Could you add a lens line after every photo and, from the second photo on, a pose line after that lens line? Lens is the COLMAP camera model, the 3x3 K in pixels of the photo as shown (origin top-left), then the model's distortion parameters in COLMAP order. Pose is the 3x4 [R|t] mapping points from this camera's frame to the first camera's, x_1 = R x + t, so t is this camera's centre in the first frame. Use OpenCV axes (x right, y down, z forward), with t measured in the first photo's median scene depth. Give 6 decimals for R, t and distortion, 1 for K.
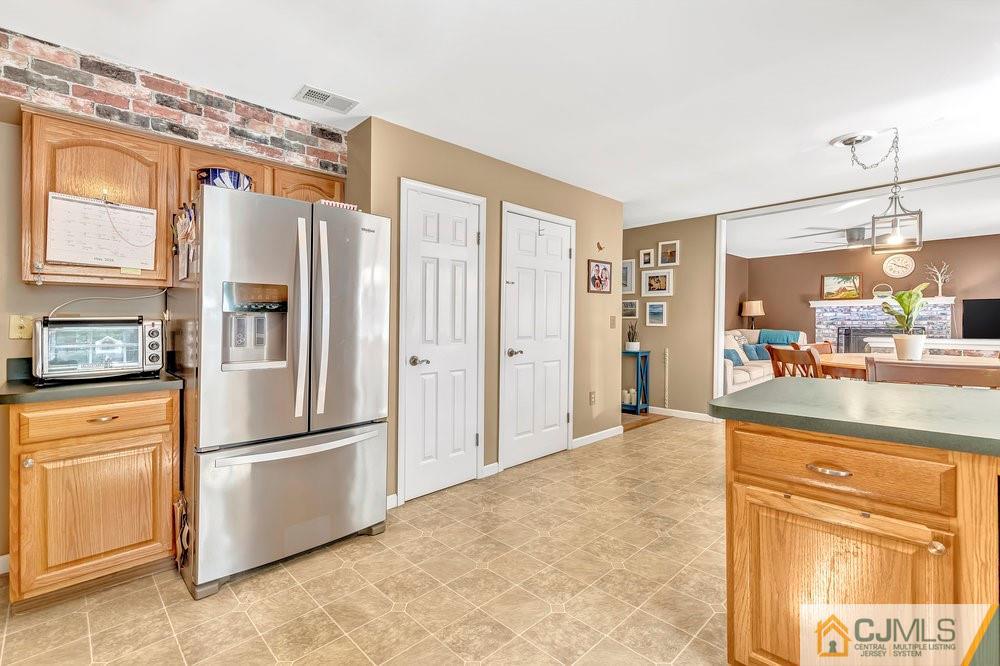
lens RADIAL K [[456.4, 0, 499.5], [0, 456.4, 328.0], [0, 0, 1]] dist [0.041551, -0.007317]
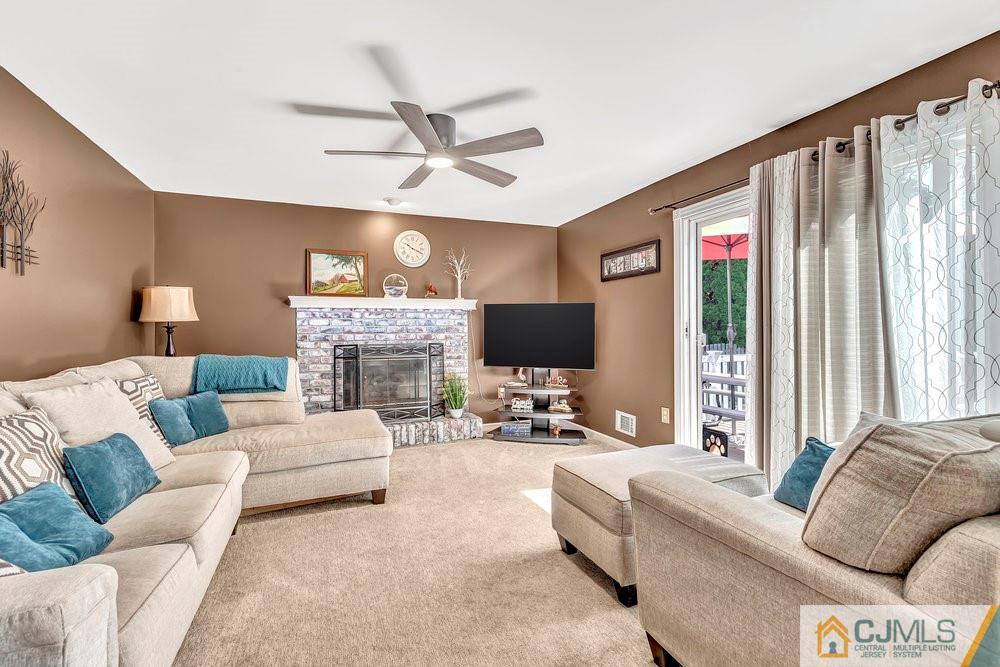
lens RADIAL K [[456.4, 0, 499.2], [0, 456.4, 335.2], [0, 0, 1]] dist [0.041551, -0.007317]
pose [[0.404680, -0.005091, 0.914444, 0.307075], [0.017463, 0.999845, -0.002162, -0.009386], [-0.914292, 0.016844, 0.404706, 0.603512]]
